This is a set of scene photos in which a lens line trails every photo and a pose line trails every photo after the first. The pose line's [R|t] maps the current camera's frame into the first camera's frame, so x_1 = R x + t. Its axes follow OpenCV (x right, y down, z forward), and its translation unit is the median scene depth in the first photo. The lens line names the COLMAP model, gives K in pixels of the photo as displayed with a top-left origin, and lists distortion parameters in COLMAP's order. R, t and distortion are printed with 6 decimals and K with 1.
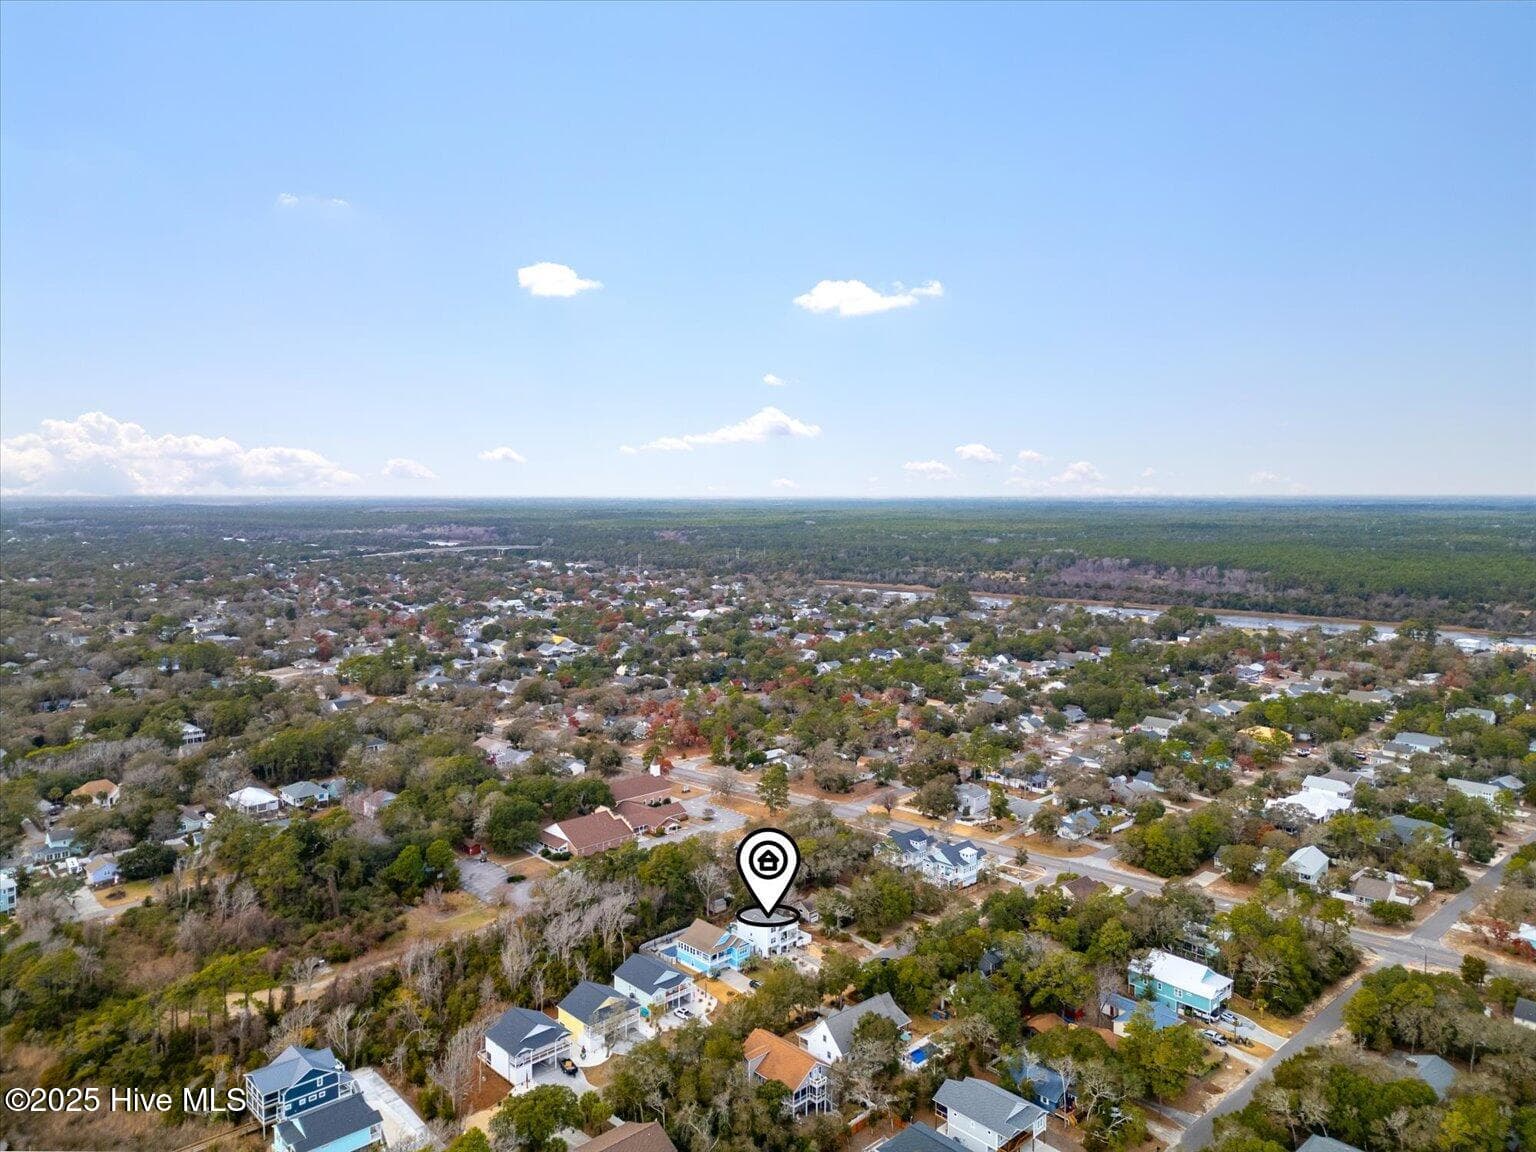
lens RADIAL K [[1072.9, 0, 768.0], [0, 1072.9, 576.0], [0, 0, 1]] dist [0.119674, -0.180819]
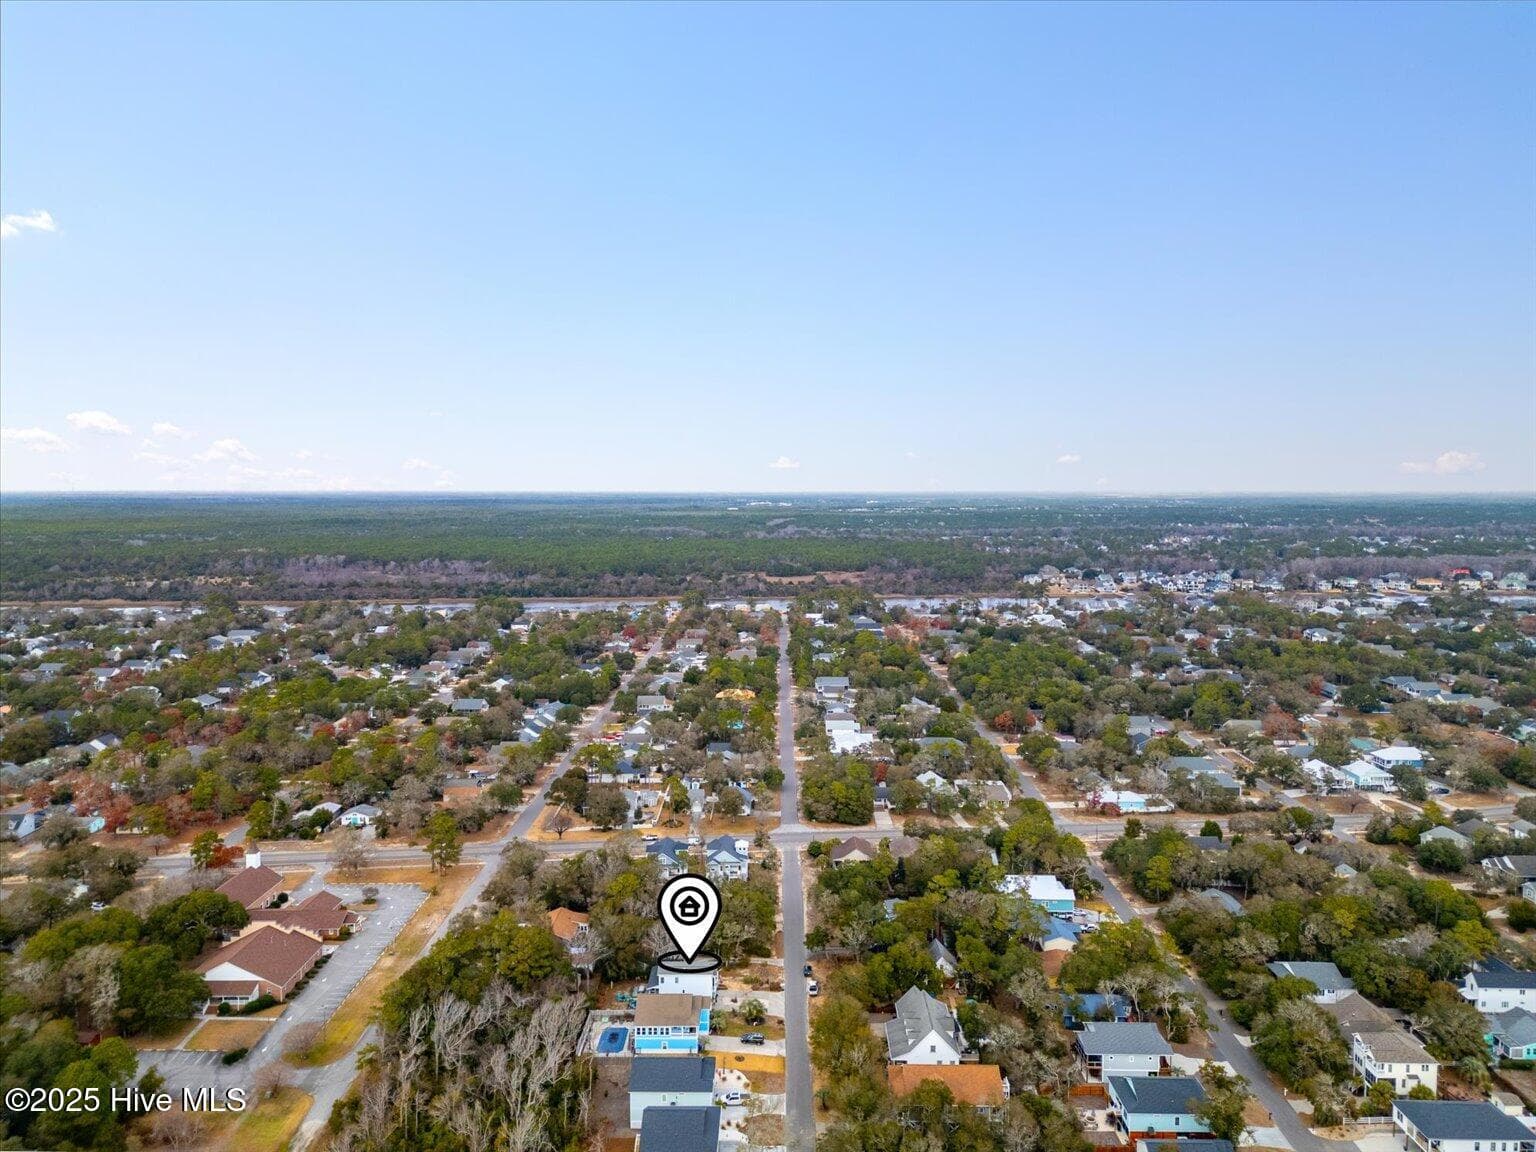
lens RADIAL K [[1065.3, 0, 761.3], [0, 1065.3, 520.7], [0, 0, 1]] dist [0.000798, -0.001148]
pose [[0.634781, -0.009844, 0.772630, -0.437452], [0.032778, 0.999362, -0.014197, -0.029023], [-0.771997, 0.034337, 0.634698, 0.255433]]
